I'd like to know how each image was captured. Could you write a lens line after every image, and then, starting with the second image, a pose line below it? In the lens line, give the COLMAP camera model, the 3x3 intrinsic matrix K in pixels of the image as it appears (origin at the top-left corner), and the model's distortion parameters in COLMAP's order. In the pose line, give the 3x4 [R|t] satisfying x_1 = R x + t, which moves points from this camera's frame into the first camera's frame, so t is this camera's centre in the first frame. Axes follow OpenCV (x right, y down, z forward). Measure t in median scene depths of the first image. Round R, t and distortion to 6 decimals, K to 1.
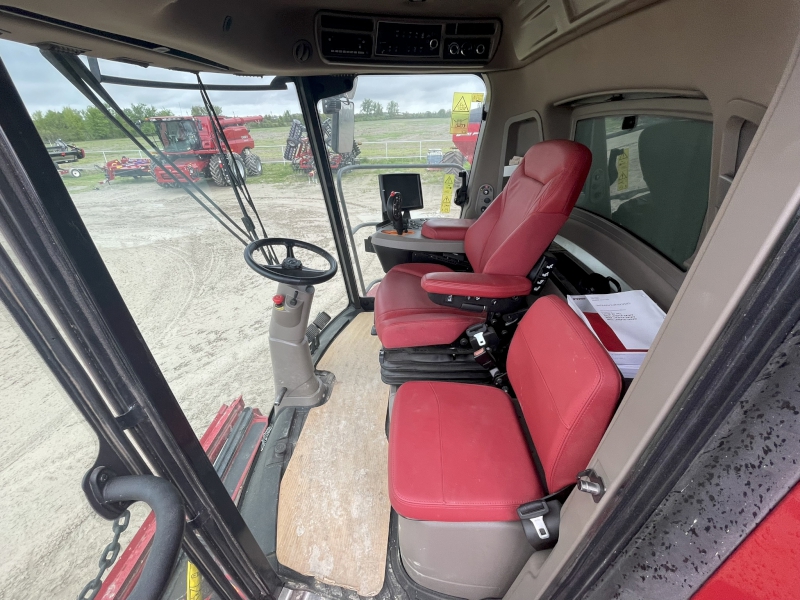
lens RADIAL K [[325.0, 0, 400.0], [0, 325.0, 300.0], [0, 0, 1]] dist [-0.003672, -0.000379]
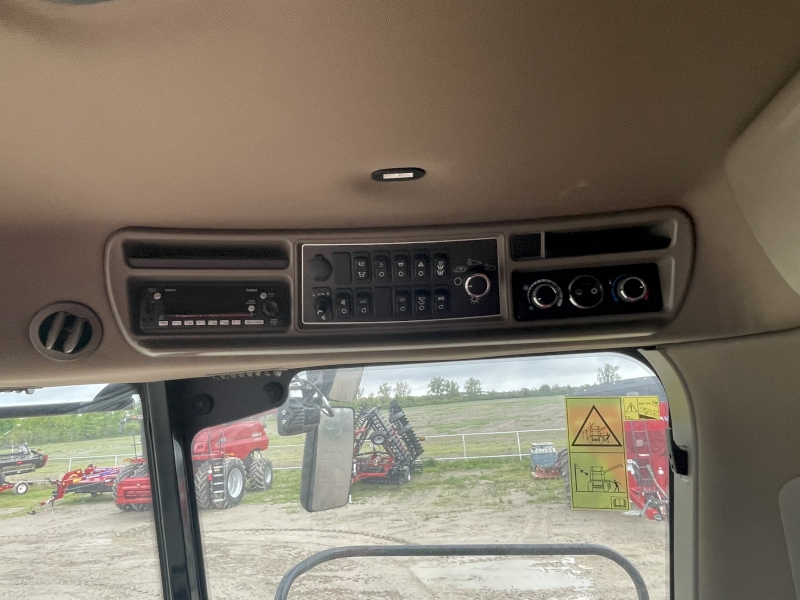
lens RADIAL K [[512.9, 0, 389.8], [0, 512.9, 291.2], [0, 0, 1]] dist [-0.002626, -0.003082]
pose [[0.983185, -0.075958, -0.166066, 0.023769], [-0.052474, 0.753522, -0.655326, -0.103783], [0.174912, 0.653020, 0.736865, 0.142124]]
